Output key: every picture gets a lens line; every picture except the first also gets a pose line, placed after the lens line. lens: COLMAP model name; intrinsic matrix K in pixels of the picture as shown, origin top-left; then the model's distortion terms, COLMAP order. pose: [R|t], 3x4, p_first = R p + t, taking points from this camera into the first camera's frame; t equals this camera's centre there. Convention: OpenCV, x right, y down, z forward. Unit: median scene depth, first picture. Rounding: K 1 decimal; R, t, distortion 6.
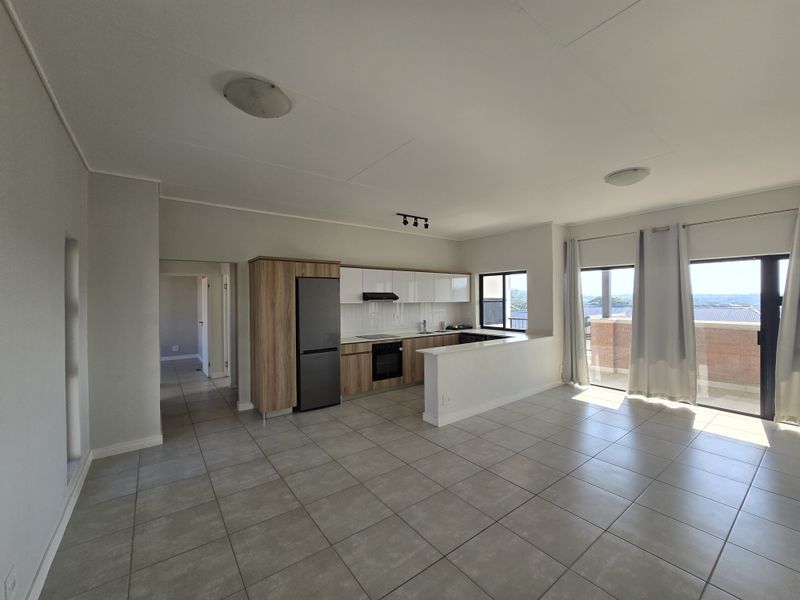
lens RADIAL K [[324.4, 0, 402.9], [0, 324.4, 299.2], [0, 0, 1]] dist [0.000391, 0.000016]
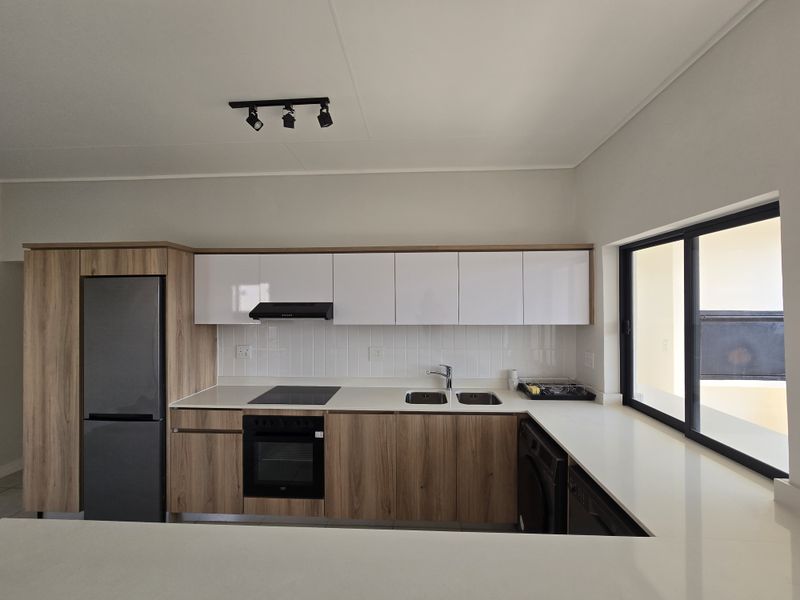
lens RADIAL K [[334.6, 0, 400.0], [0, 334.6, 300.0], [0, 0, 1]] dist [-0.010705, -0.000097]
pose [[0.771817, 0.005759, -0.635818, 0.385894], [-0.003270, 0.999982, 0.005089, -0.029352], [0.635836, -0.001849, 0.771822, 0.794227]]
